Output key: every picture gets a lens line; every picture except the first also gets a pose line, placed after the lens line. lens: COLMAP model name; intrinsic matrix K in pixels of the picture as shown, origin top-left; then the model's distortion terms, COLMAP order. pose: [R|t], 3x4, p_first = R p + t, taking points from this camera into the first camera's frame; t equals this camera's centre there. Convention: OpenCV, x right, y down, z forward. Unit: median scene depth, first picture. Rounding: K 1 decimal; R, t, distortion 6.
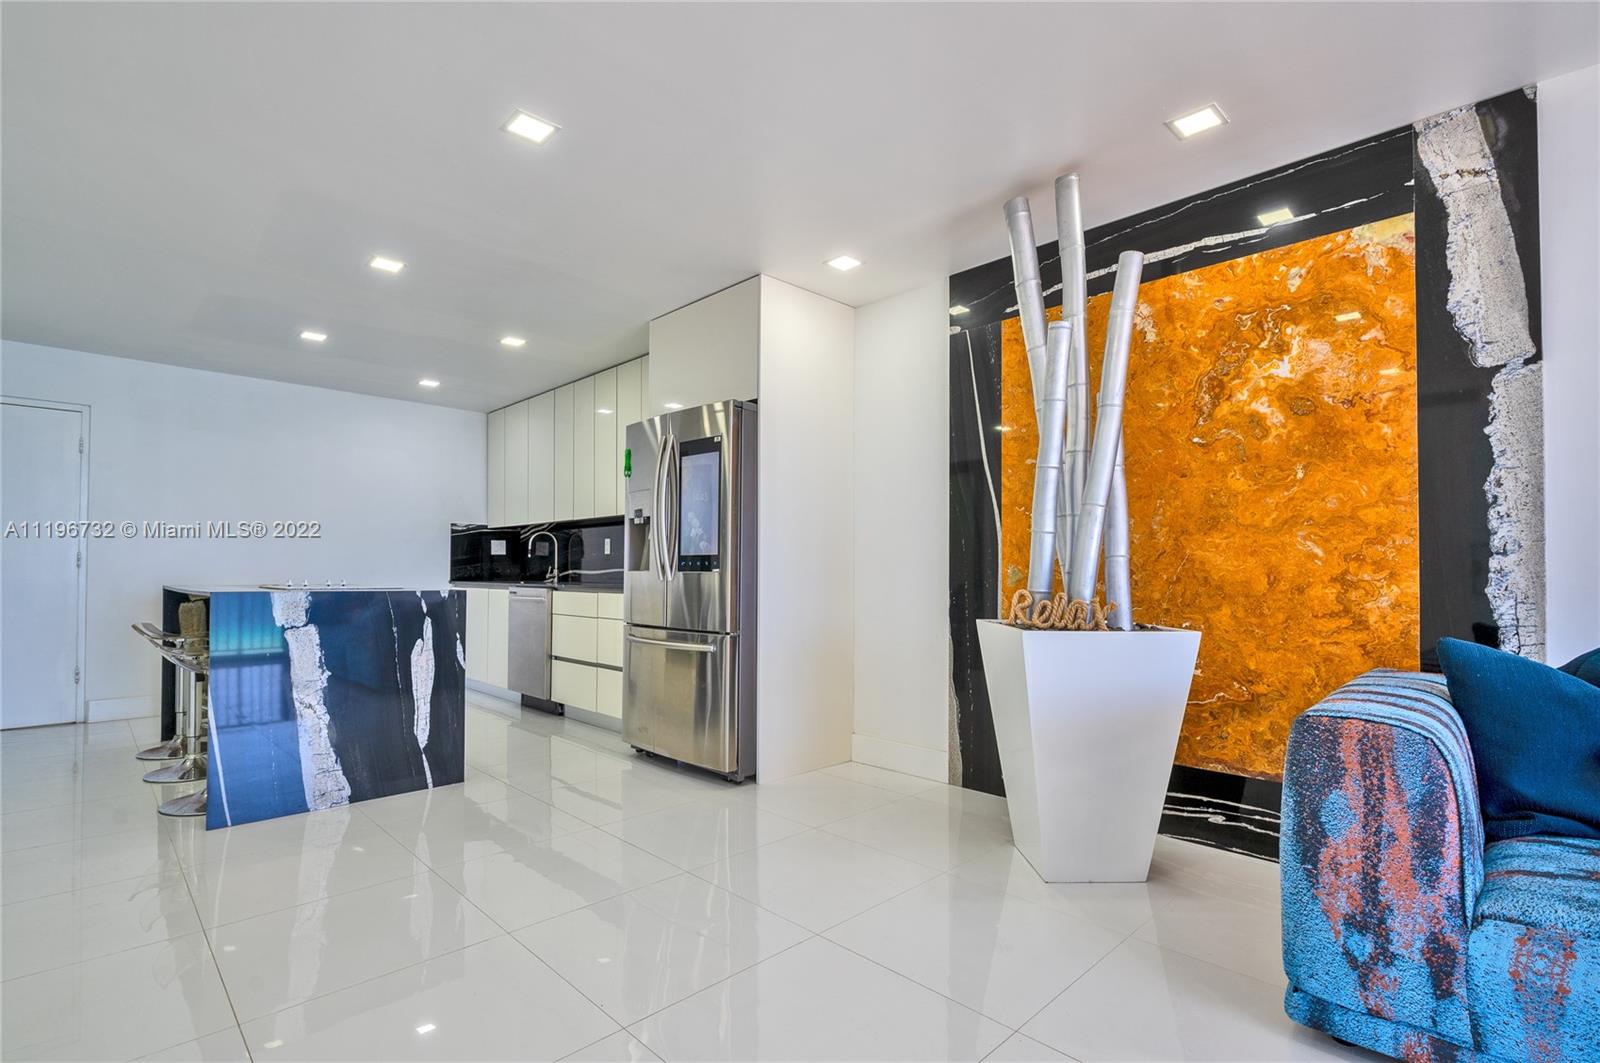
lens RADIAL K [[755.9, 0, 795.5], [0, 755.9, 557.0], [0, 0, 1]] dist [-0.010757, -0.000008]
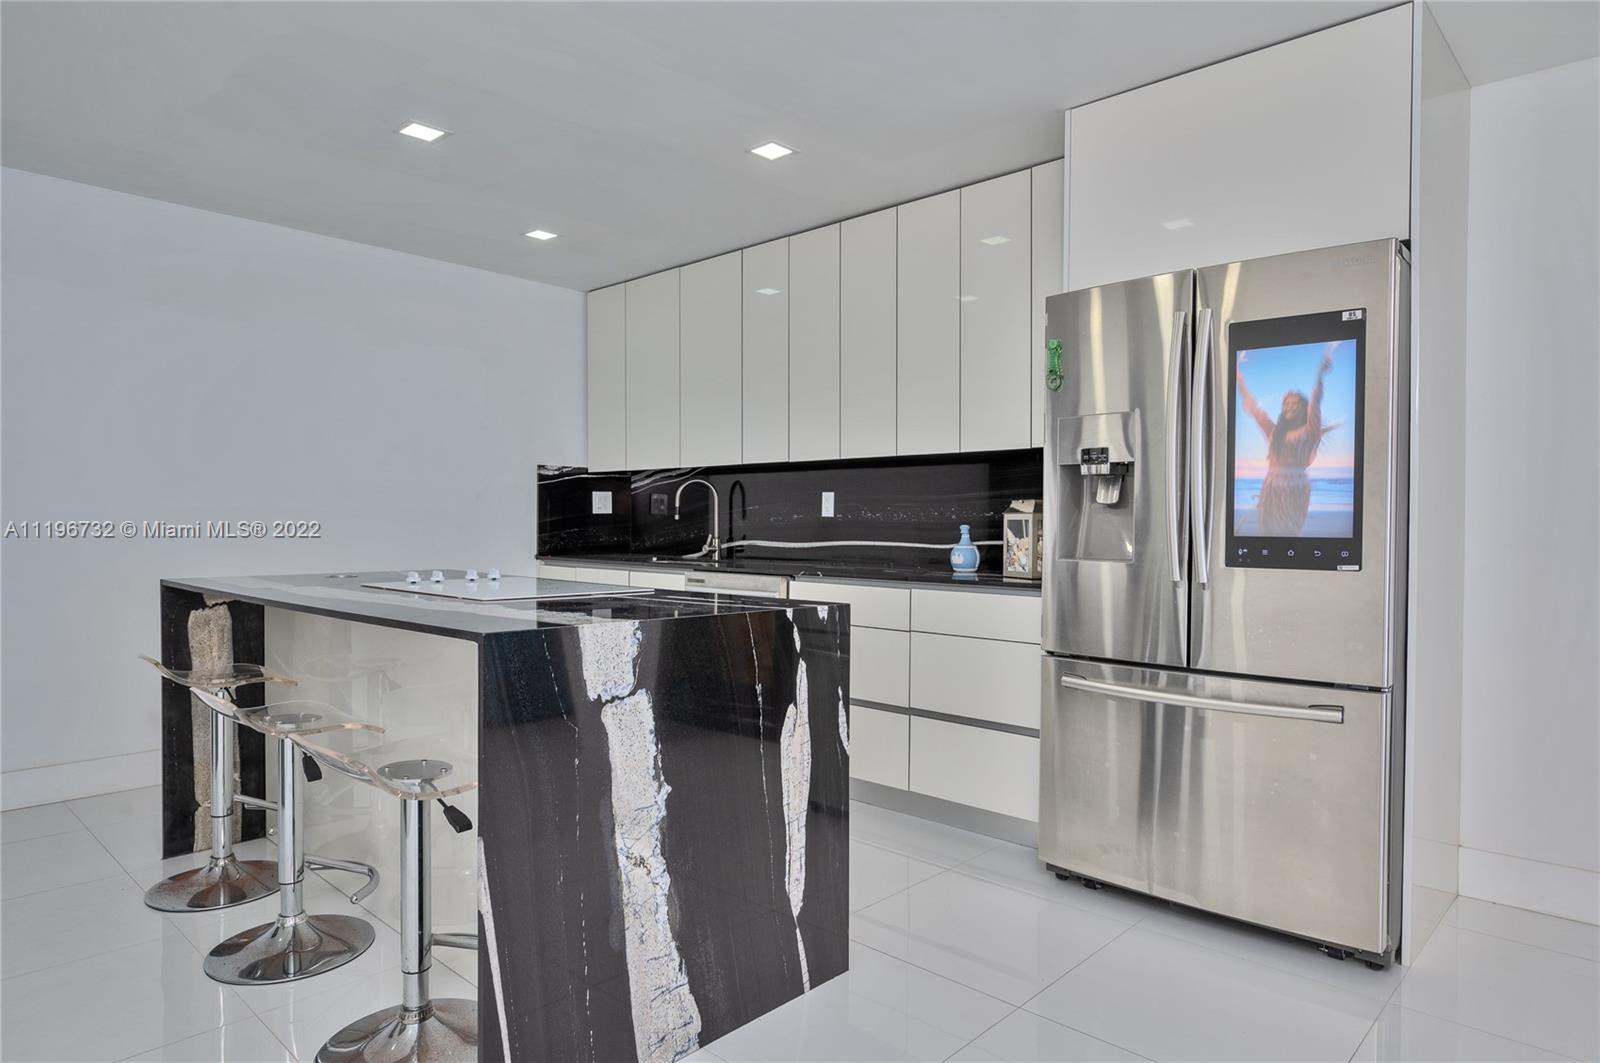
lens RADIAL K [[947.3, 0, 798.4], [0, 947.3, 537.9], [0, 0, 1]] dist [-0.007691, -0.000855]
pose [[0.998999, 0.002197, 0.044675, -0.505073], [-0.003847, 0.999312, 0.036890, -0.024991], [-0.044563, -0.037025, 0.998320, 0.357827]]
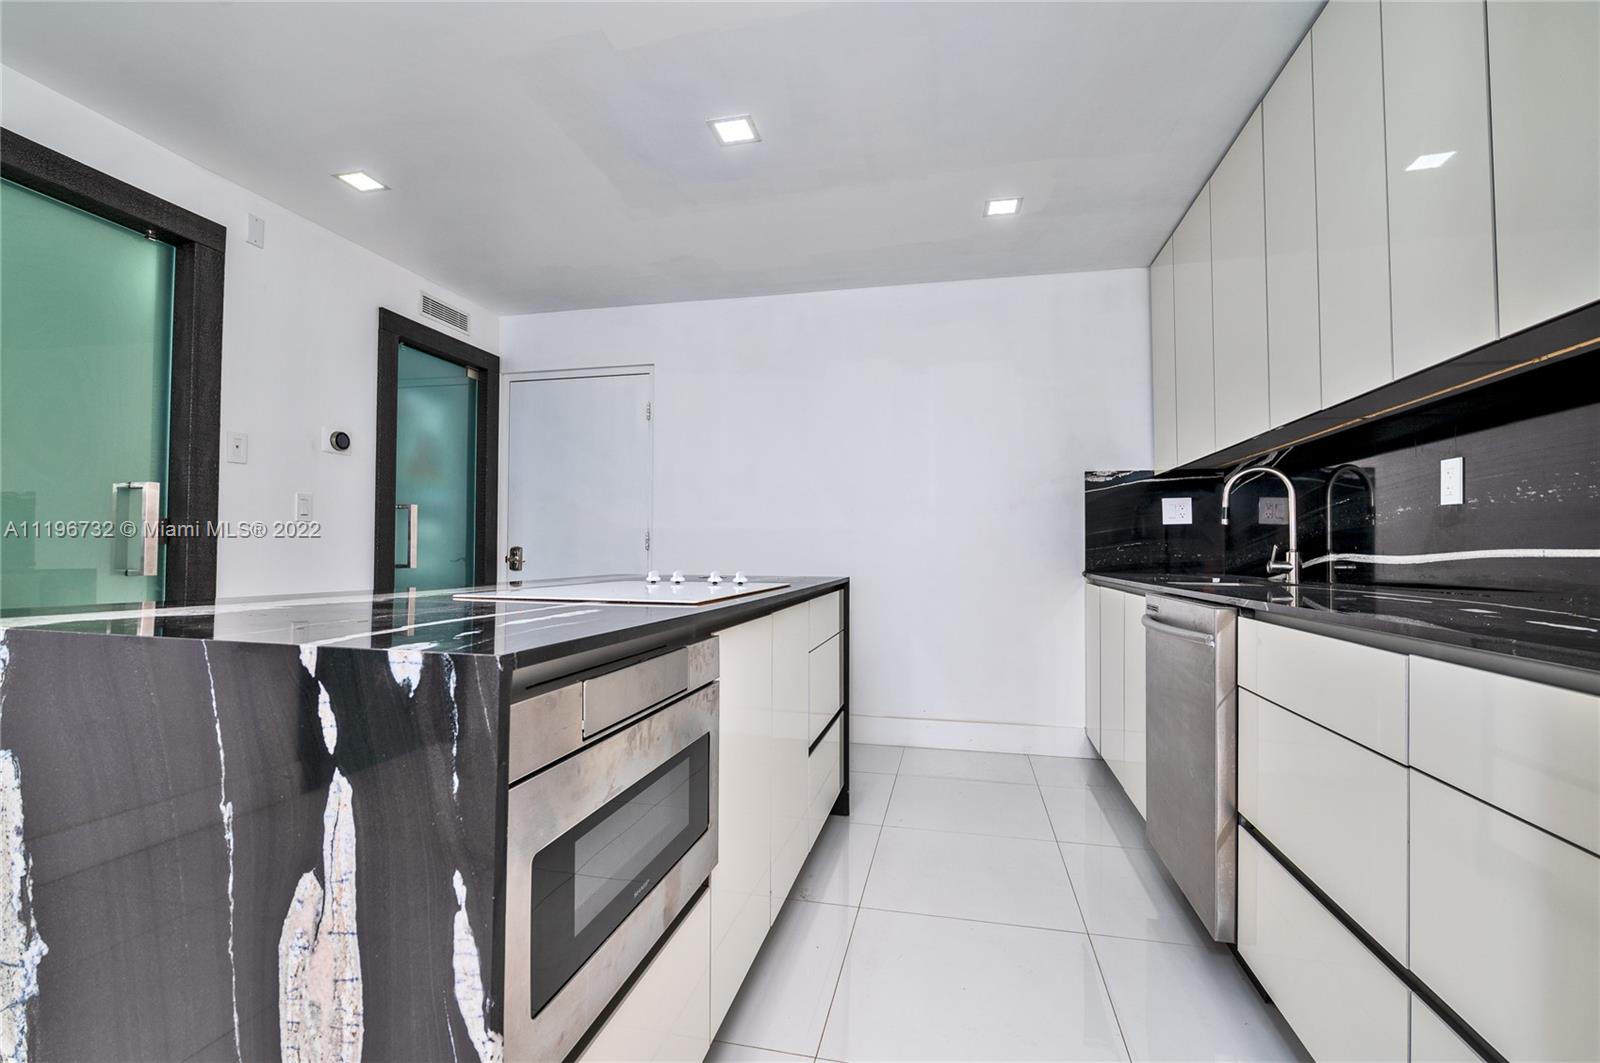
lens RADIAL K [[704.3, 0, 789.6], [0, 704.3, 531.2], [0, 0, 1]] dist [-0.013165, 0.000127]
pose [[0.541080, -0.027305, -0.840528, -0.246898], [0.013716, 0.999626, -0.023644, 0.017666], [0.840859, 0.001264, 0.541253, 0.973269]]
